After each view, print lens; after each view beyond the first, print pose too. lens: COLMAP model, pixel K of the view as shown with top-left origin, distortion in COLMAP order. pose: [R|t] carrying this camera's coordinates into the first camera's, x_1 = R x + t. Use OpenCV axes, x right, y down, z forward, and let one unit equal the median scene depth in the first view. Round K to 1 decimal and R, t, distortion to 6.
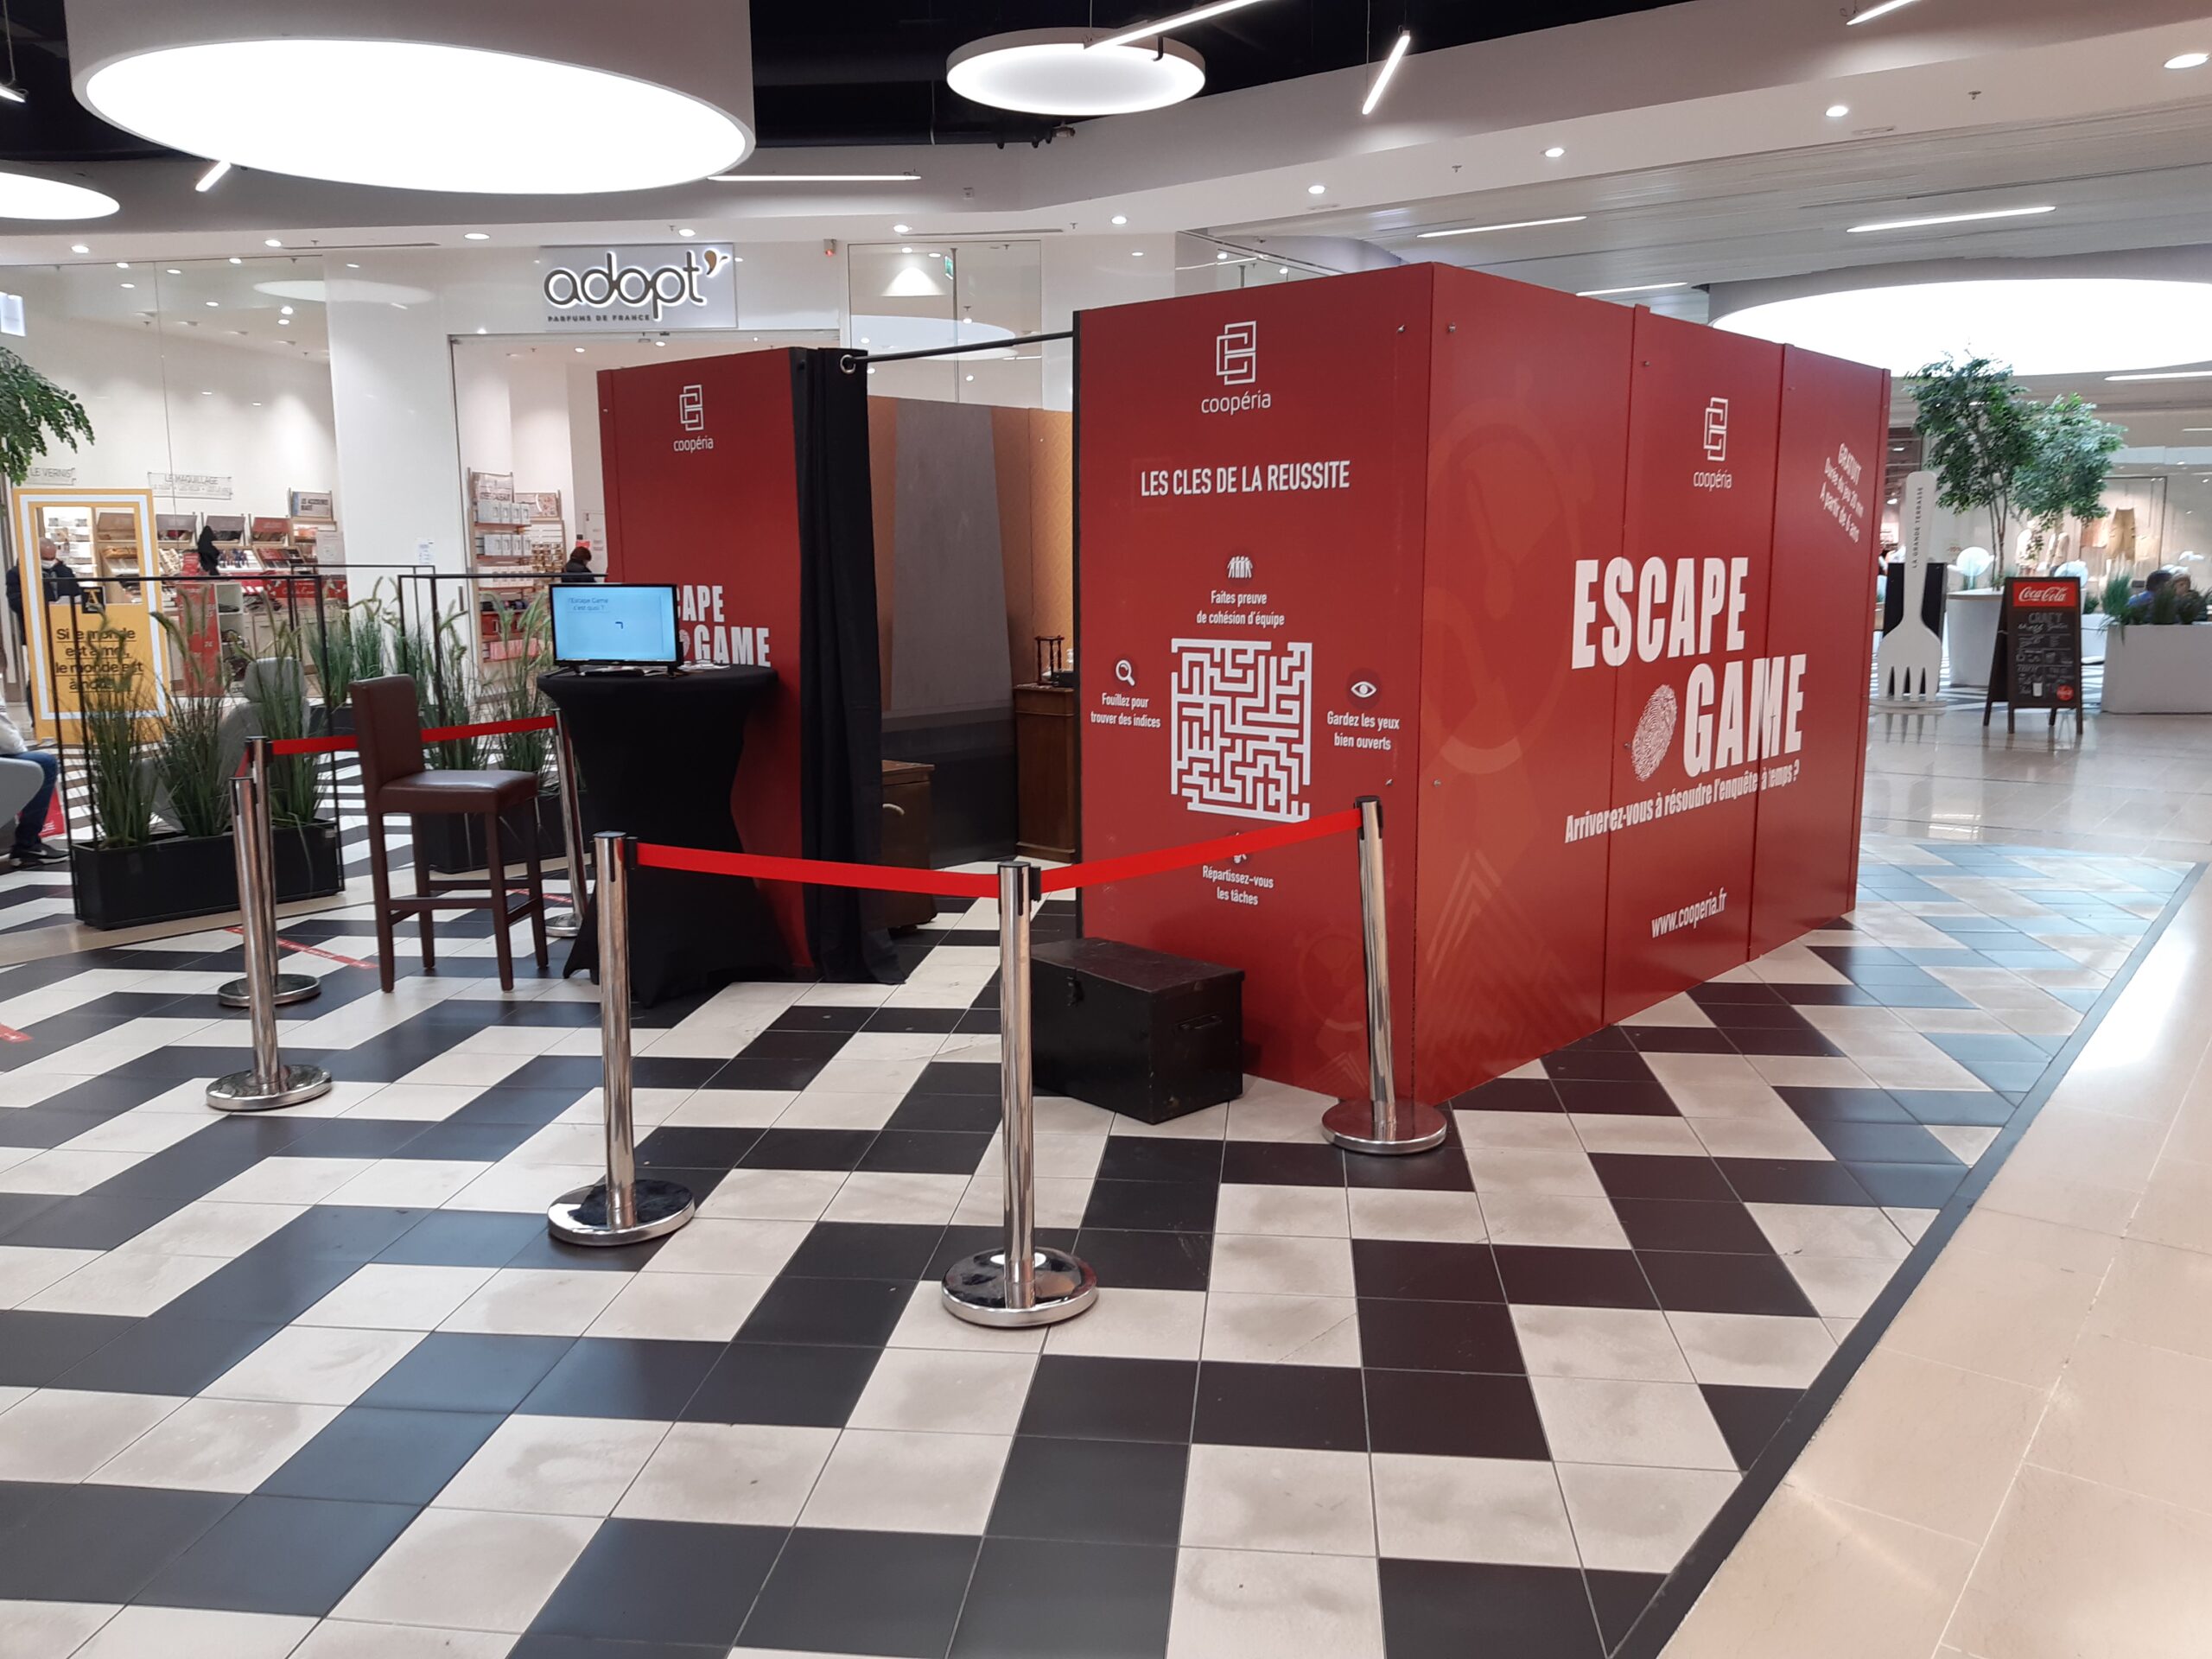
lens RADIAL K [[1705.3, 0, 1108.9], [0, 1705.3, 845.1], [0, 0, 1]] dist [0.085588, -0.139955]
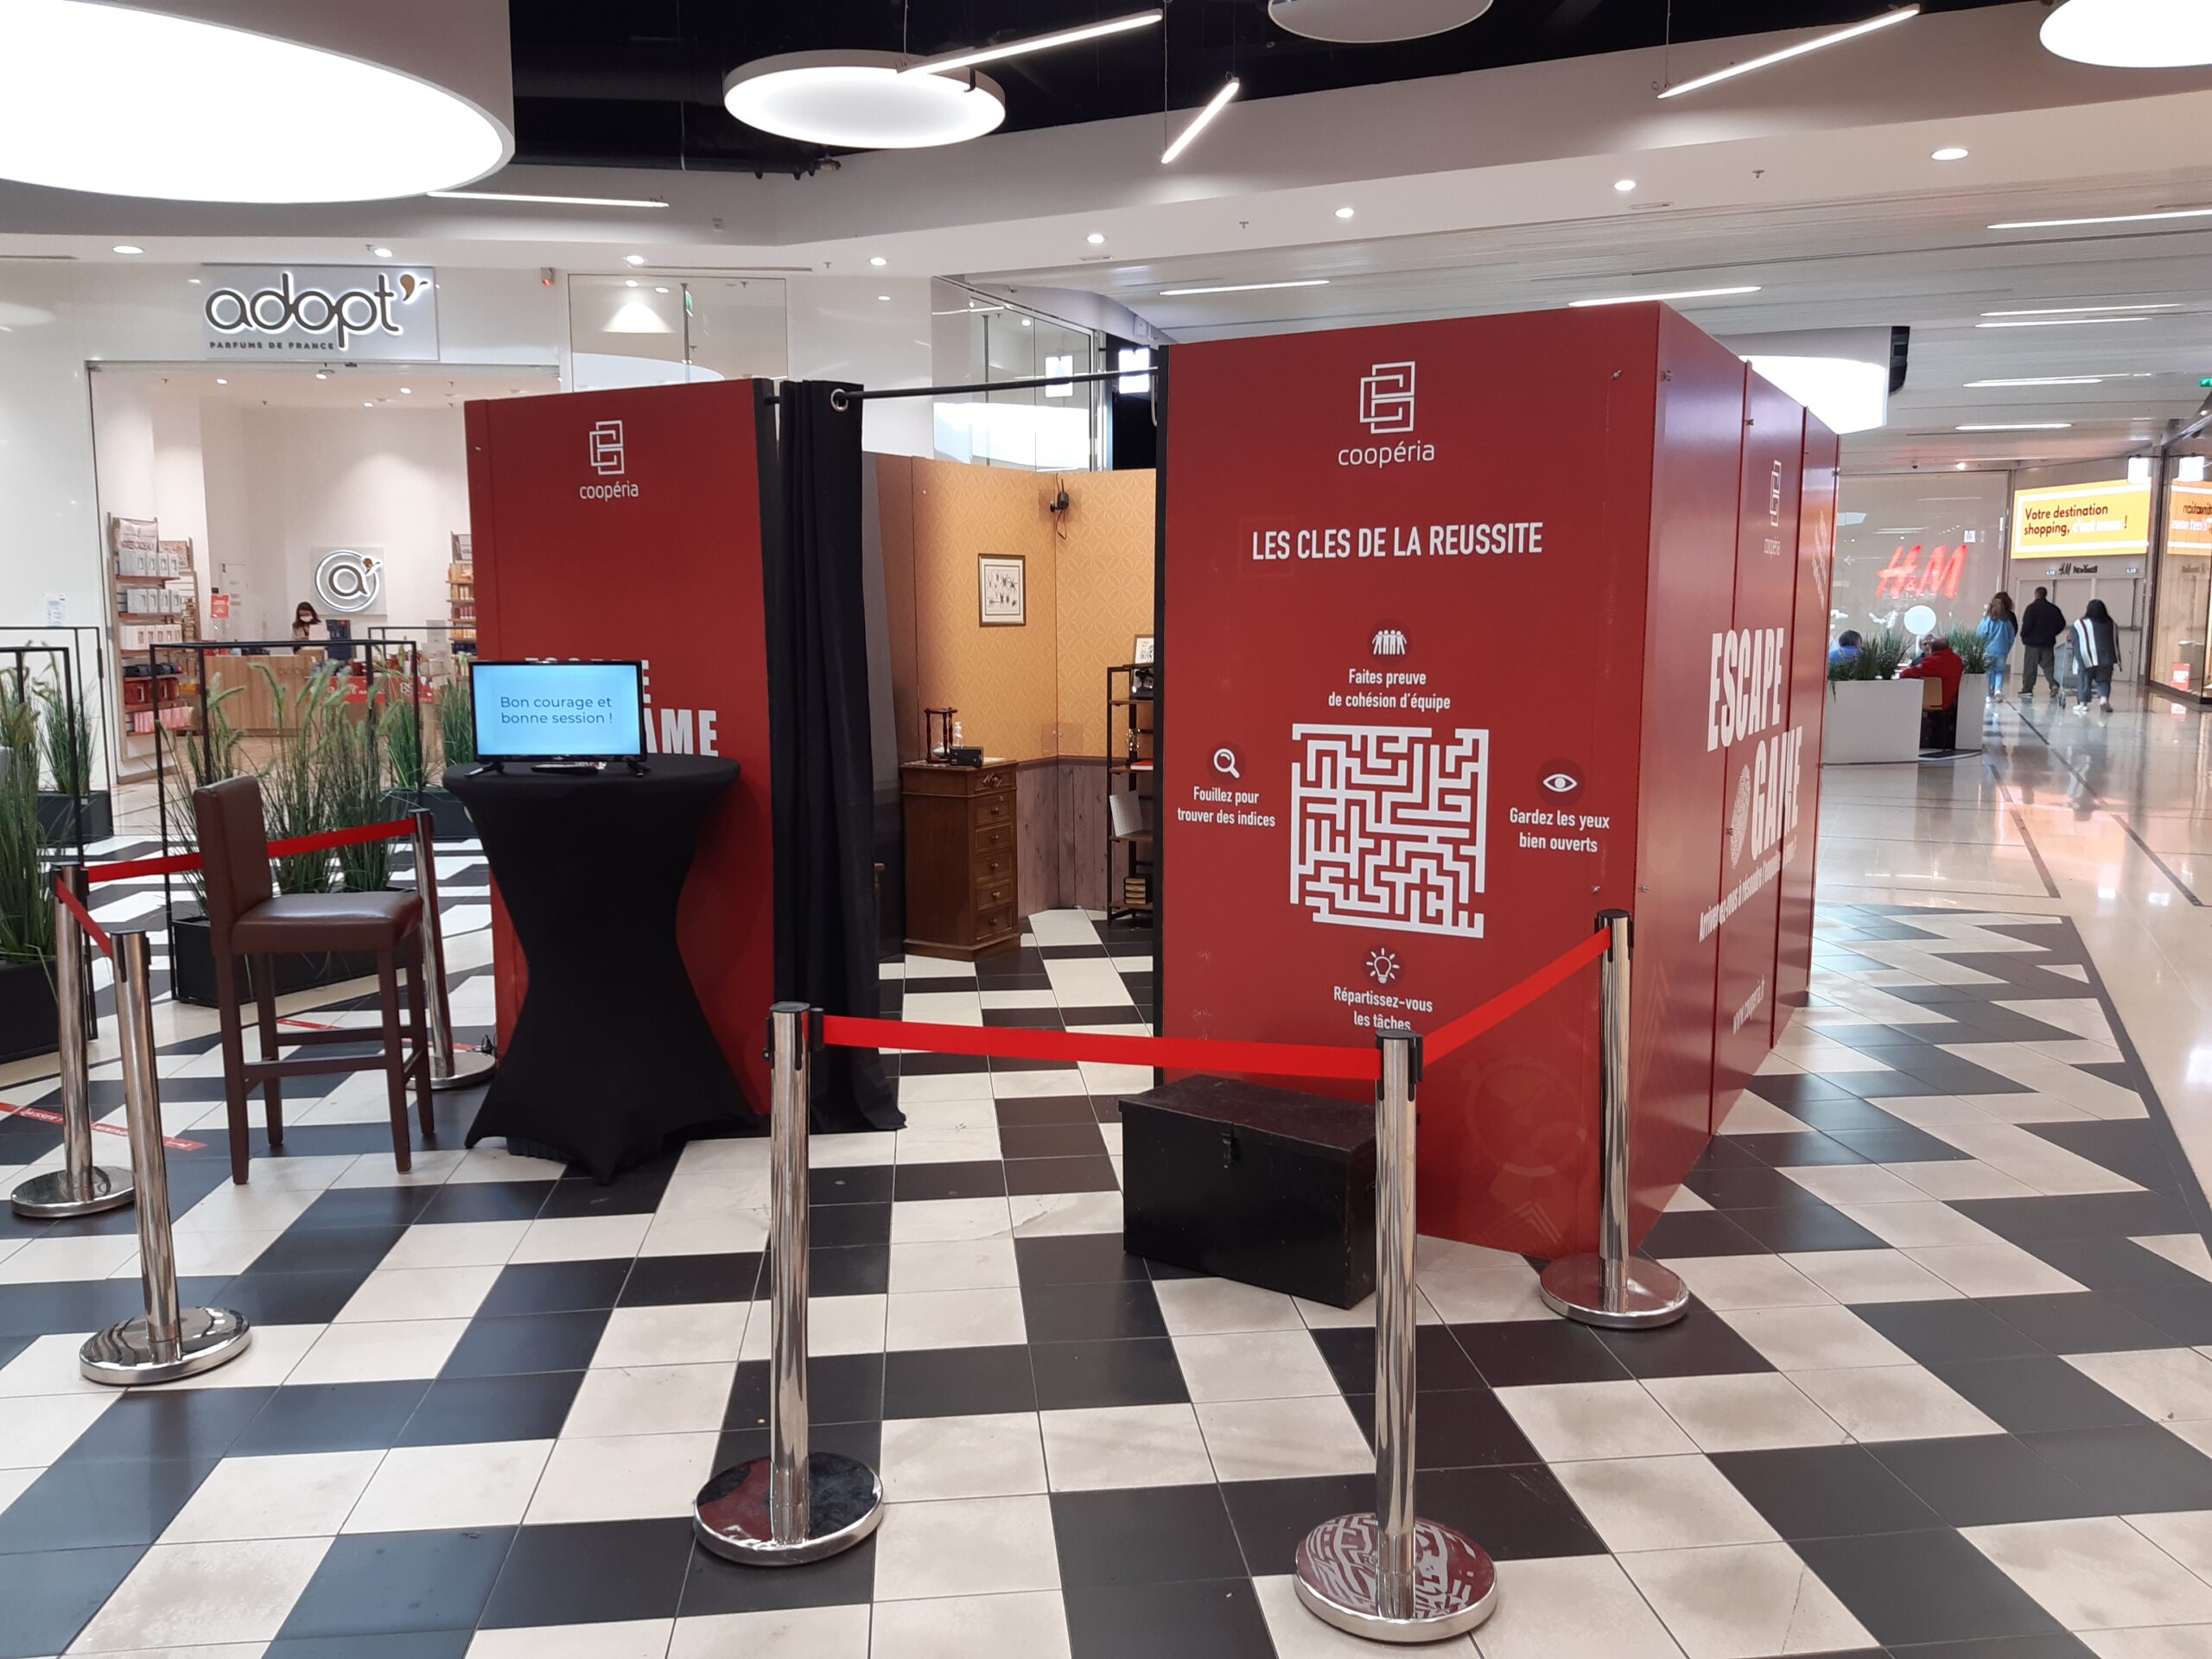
lens RADIAL K [[1722.4, 0, 1106.0], [0, 1722.4, 829.5], [0, 0, 1]] dist [0.086466, -0.148332]
pose [[0.977475, -0.024894, 0.209579, -0.240193], [0.033371, 0.998758, -0.037007, -0.038997], [-0.208397, 0.043168, 0.977091, 0.173980]]
